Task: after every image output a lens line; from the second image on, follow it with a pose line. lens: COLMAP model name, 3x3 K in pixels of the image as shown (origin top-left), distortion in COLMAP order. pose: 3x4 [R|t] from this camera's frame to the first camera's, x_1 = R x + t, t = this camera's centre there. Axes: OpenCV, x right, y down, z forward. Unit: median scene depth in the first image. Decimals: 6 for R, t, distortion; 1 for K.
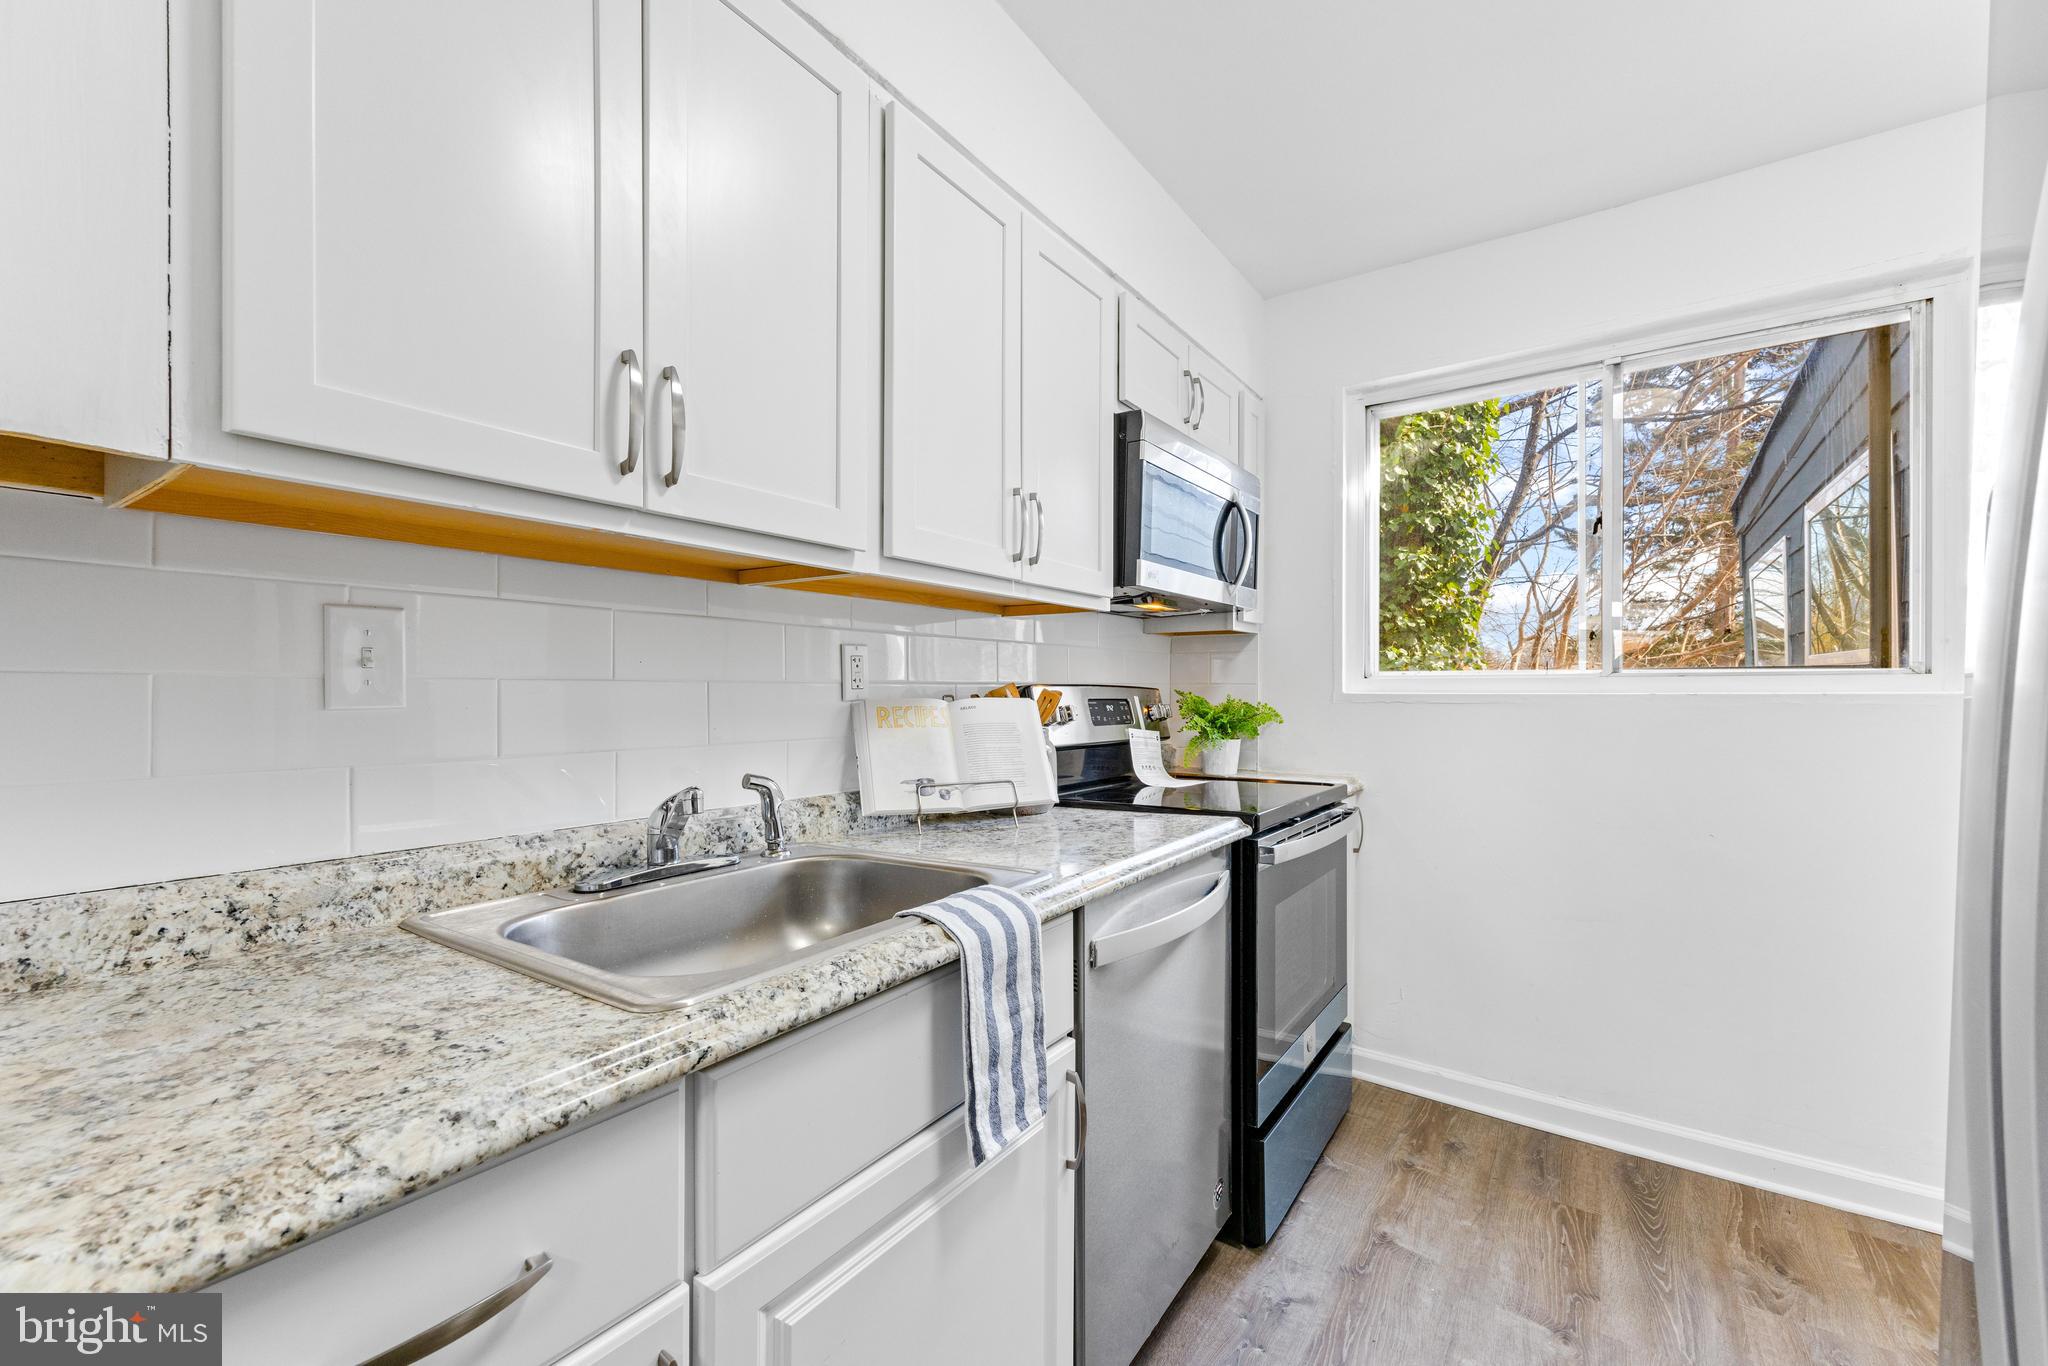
lens RADIAL K [[832.6, 0, 1041.7], [0, 832.6, 700.9], [0, 0, 1]] dist [-0.004955, 0.000658]
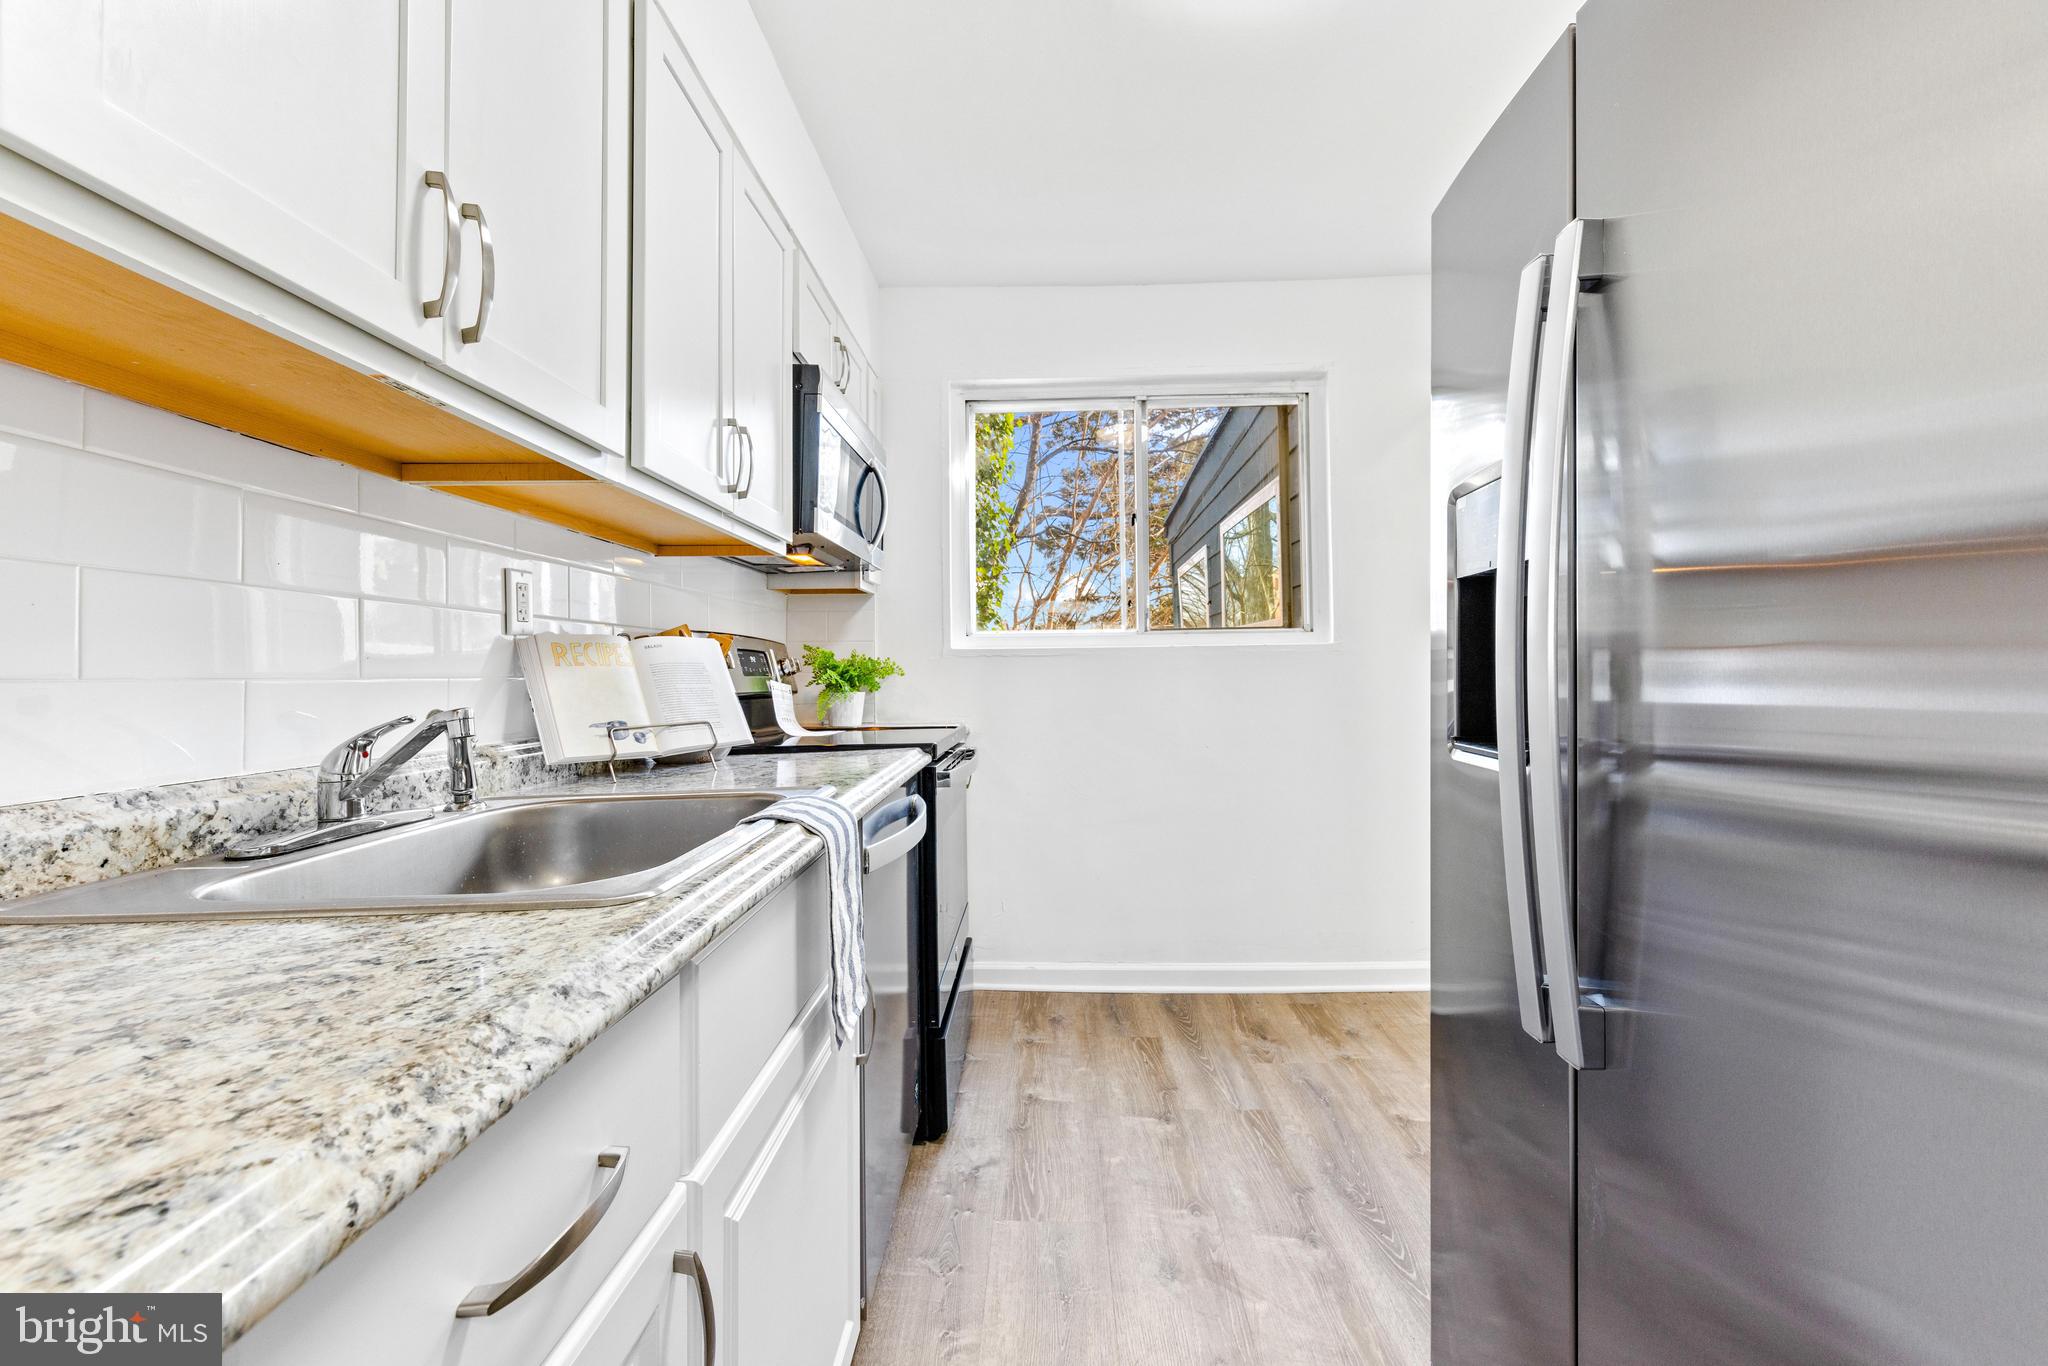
lens RADIAL K [[832.6, 0, 1048.5], [0, 832.6, 662.6], [0, 0, 1]] dist [-0.004955, 0.000658]
pose [[0.826338, -0.004550, 0.563156, -0.256560], [0.021099, 0.999515, -0.022884, 0.059083], [-0.562779, 0.030791, 0.826033, -0.014847]]
